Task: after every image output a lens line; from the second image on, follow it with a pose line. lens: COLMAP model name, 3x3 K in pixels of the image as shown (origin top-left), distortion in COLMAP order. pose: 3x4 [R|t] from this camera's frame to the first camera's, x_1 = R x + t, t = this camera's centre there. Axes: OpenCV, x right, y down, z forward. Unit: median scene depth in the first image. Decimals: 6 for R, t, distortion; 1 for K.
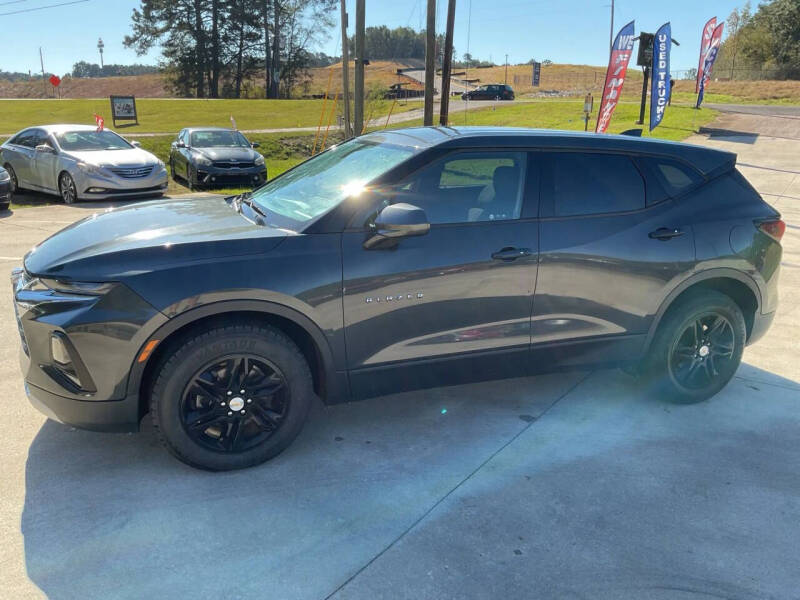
lens RADIAL K [[657.8, 0, 400.0], [0, 657.8, 300.0], [0, 0, 1]] dist [0.090379, -0.180212]
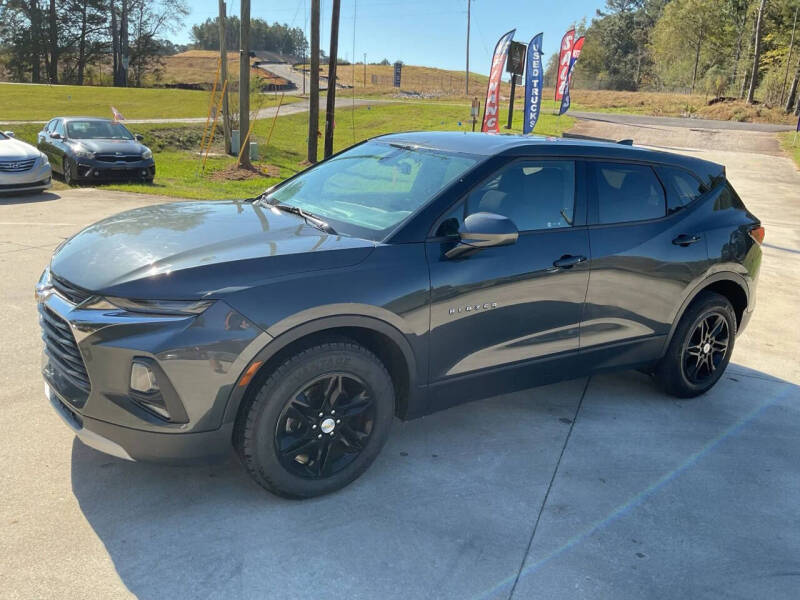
lens RADIAL K [[657.8, 0, 400.0], [0, 657.8, 300.0], [0, 0, 1]] dist [0.090379, -0.180212]
pose [[0.977916, -0.021338, 0.207904, -0.258864], [0.020412, 0.999770, 0.006601, -0.019399], [-0.207997, -0.002212, 0.978127, 0.047838]]
